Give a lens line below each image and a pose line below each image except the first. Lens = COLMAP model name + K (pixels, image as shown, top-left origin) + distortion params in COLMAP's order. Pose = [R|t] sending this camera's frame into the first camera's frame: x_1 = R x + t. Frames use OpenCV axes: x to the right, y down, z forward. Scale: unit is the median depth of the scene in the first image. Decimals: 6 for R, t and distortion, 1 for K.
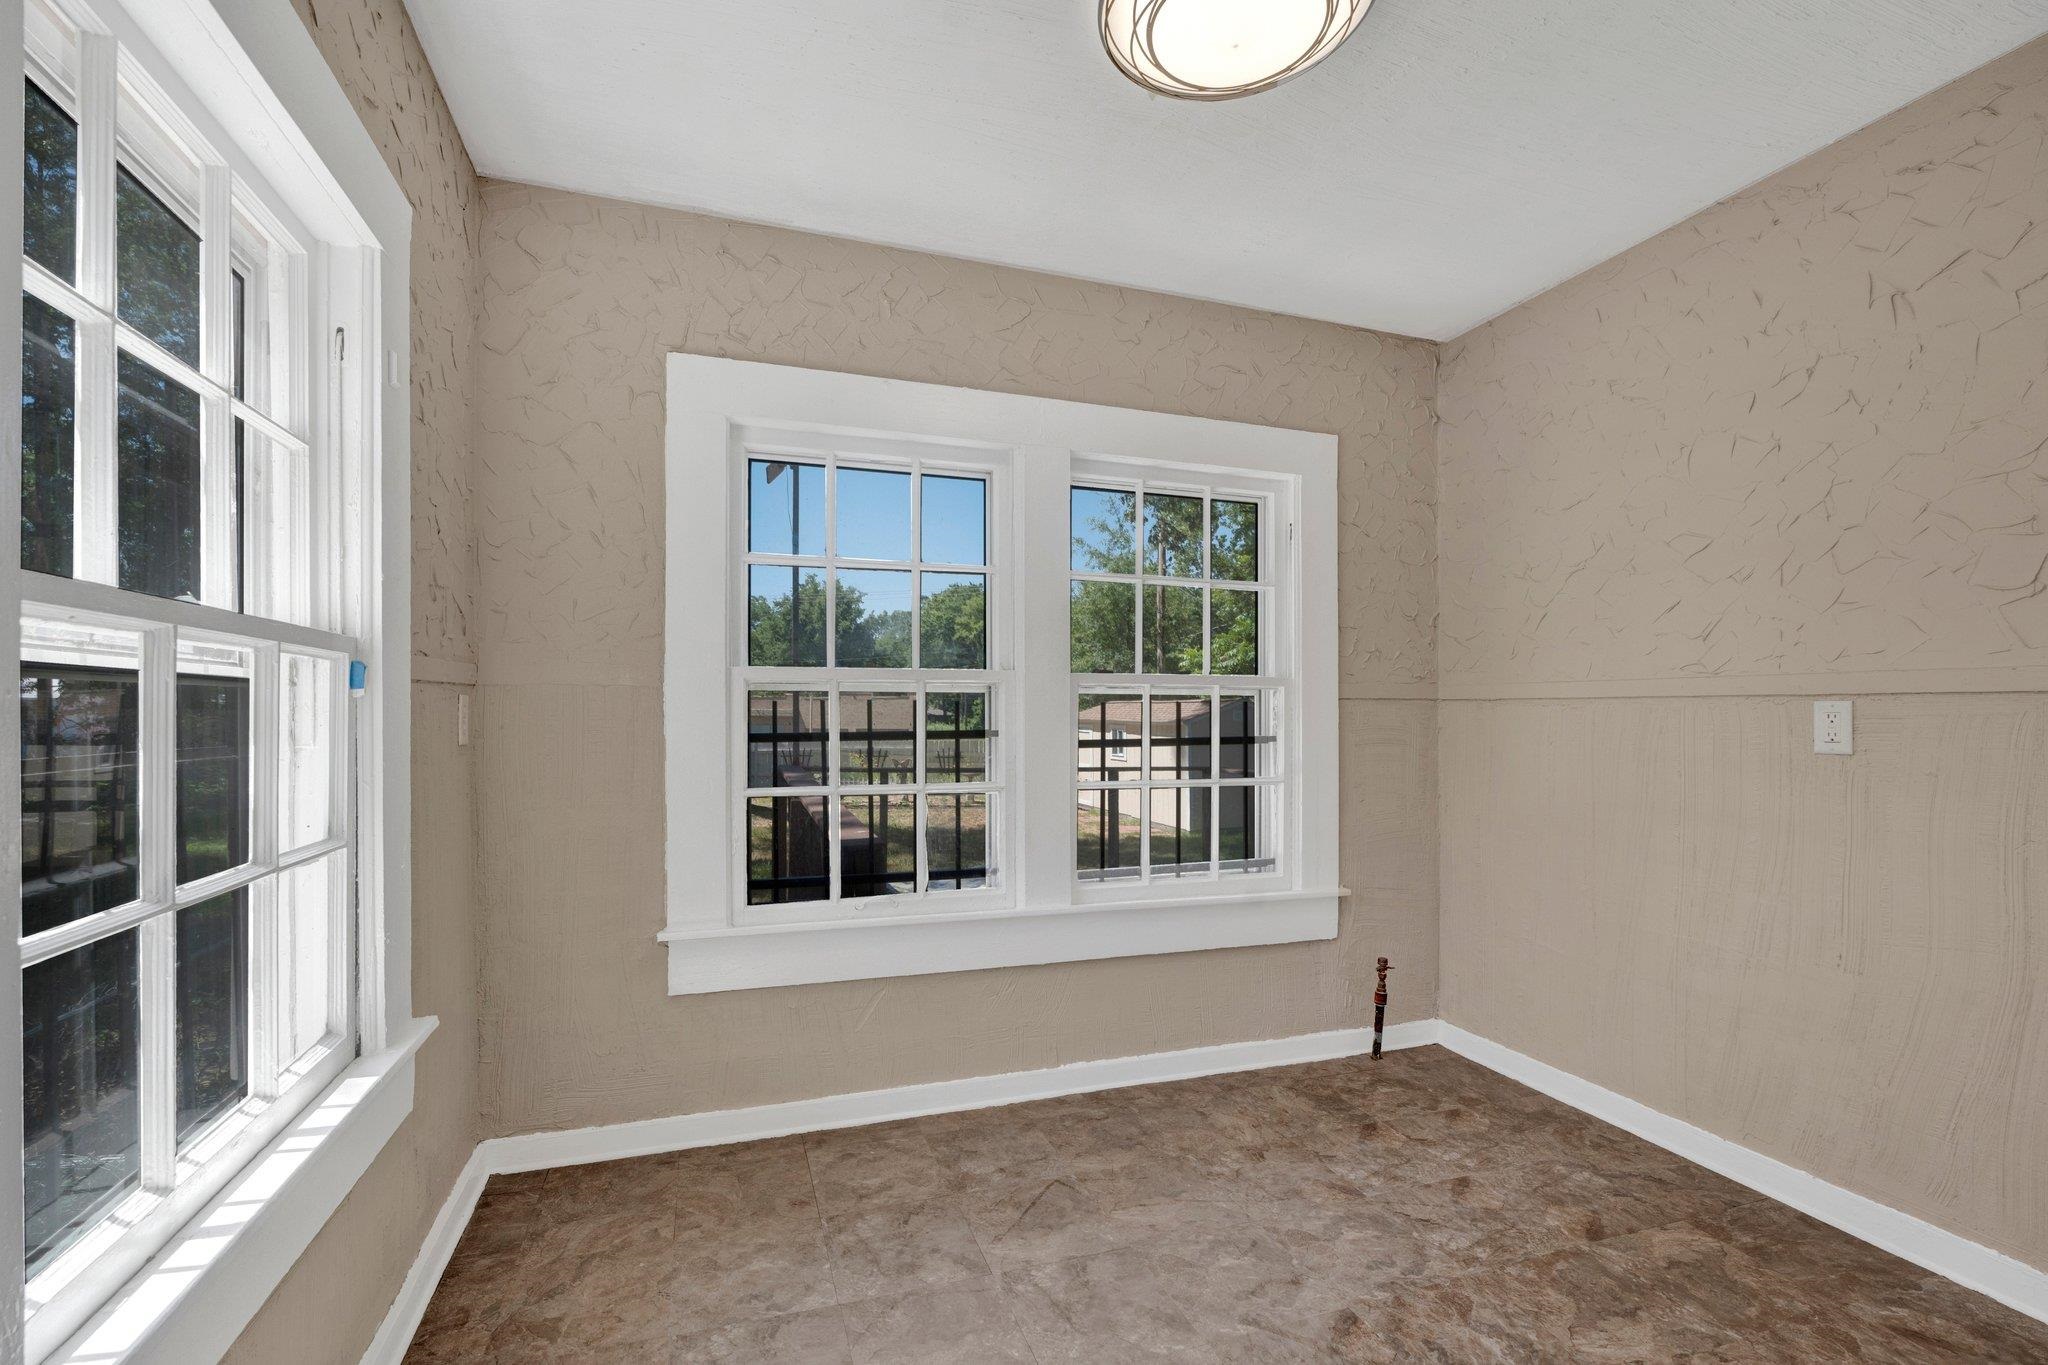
lens RADIAL K [[916.0, 0, 1024.0], [0, 916.0, 682.5], [0, 0, 1]] dist [0.012258, 0.000454]
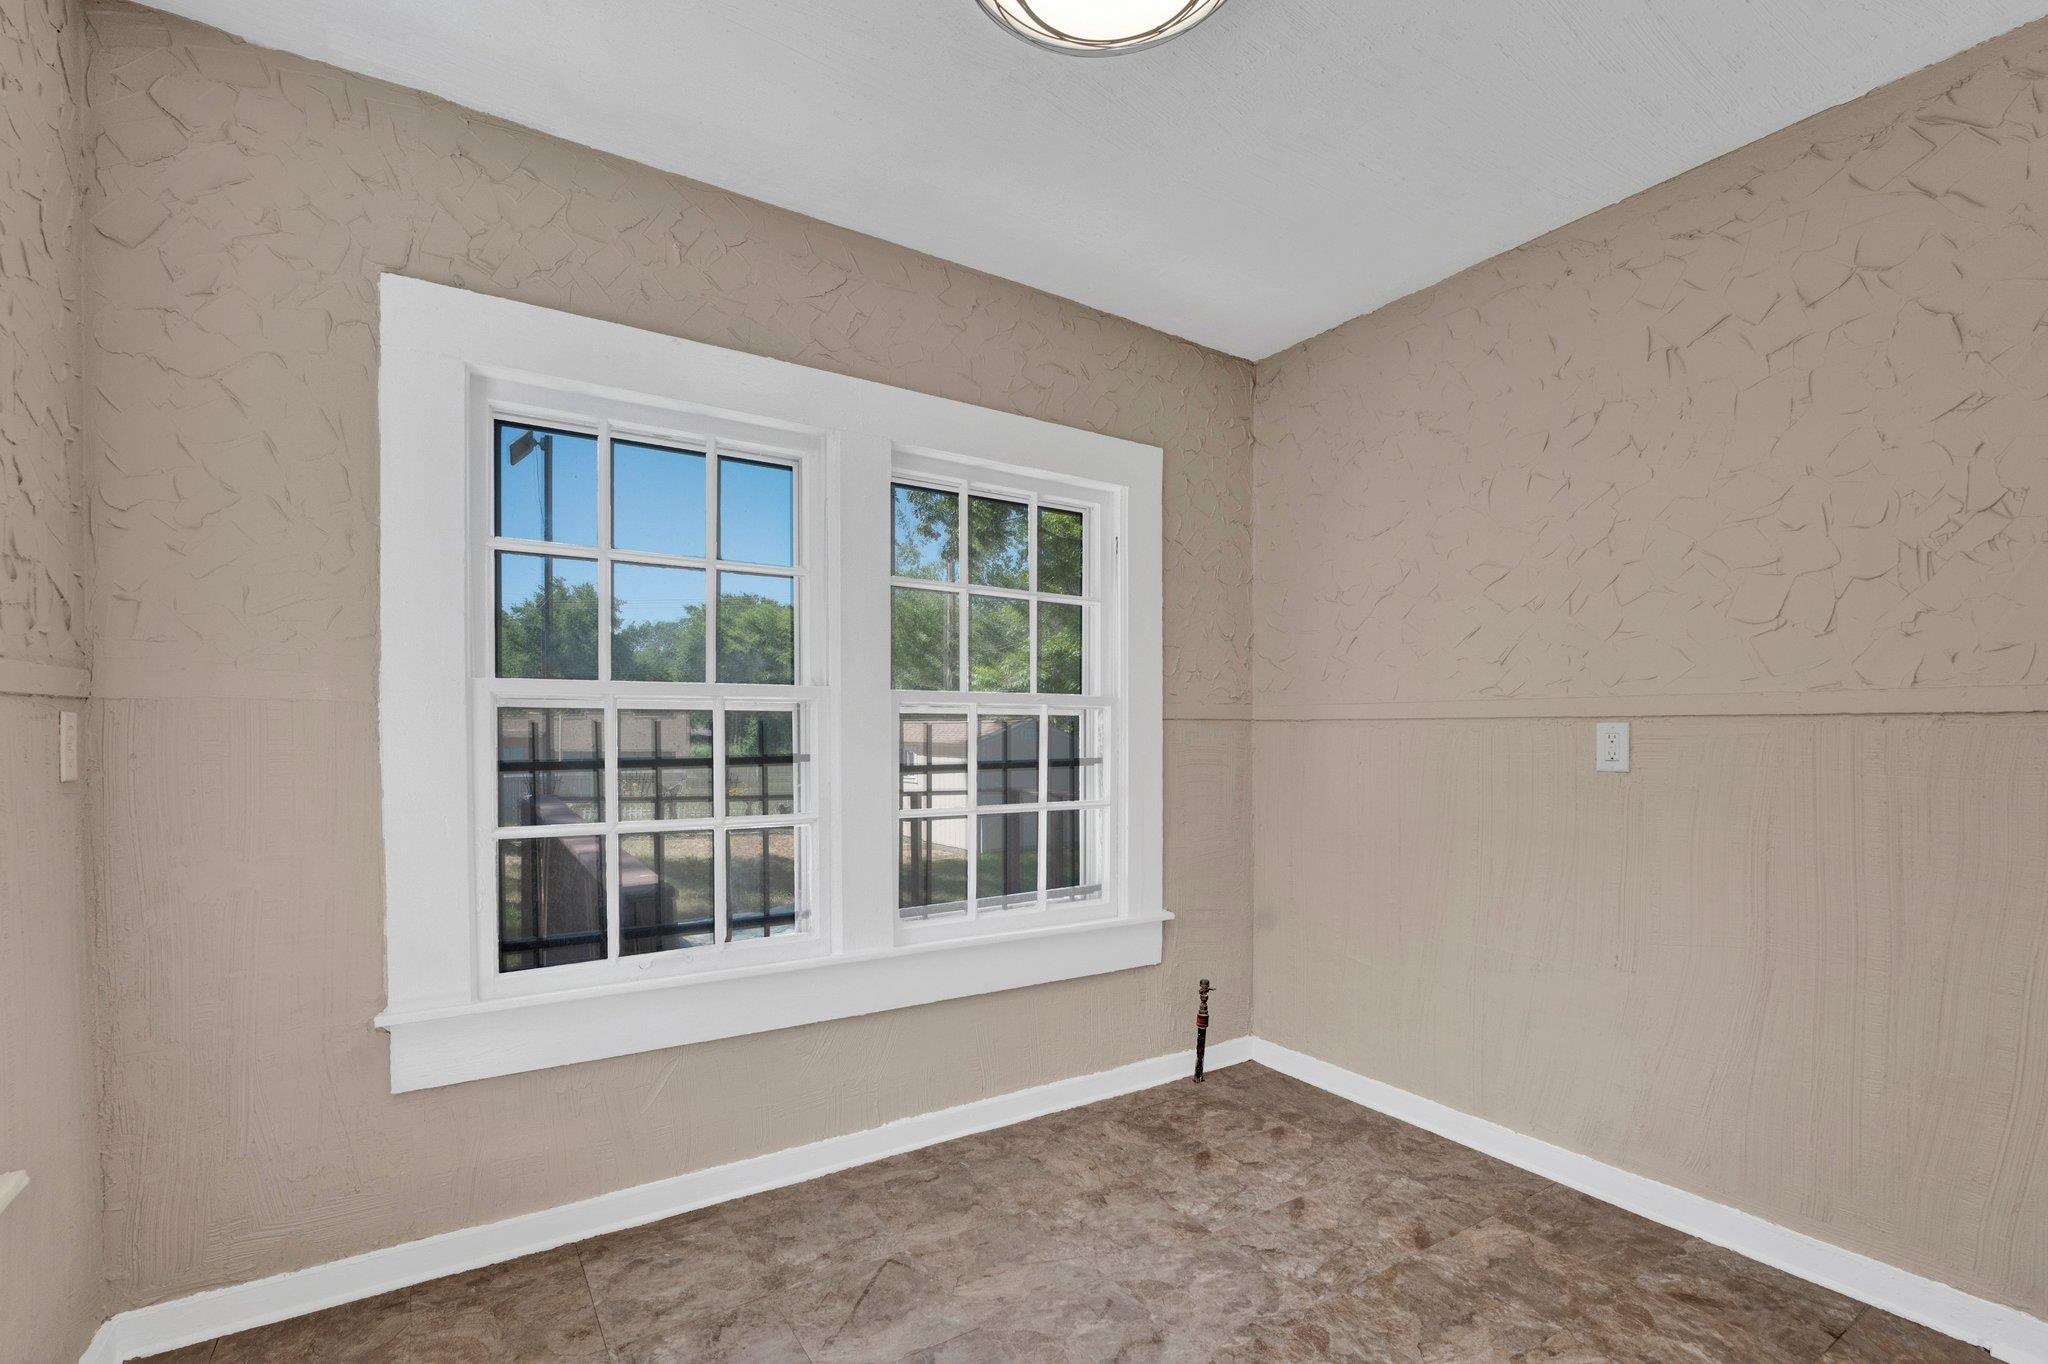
lens RADIAL K [[919.4, 0, 1019.9], [0, 919.4, 724.9], [0, 0, 1]] dist [-0.001585, -0.000131]
pose [[0.970409, 0.000614, 0.241468, -0.051752], [-0.006802, 0.999669, 0.024793, 0.000691], [-0.241373, -0.025702, 0.970092, 0.108411]]
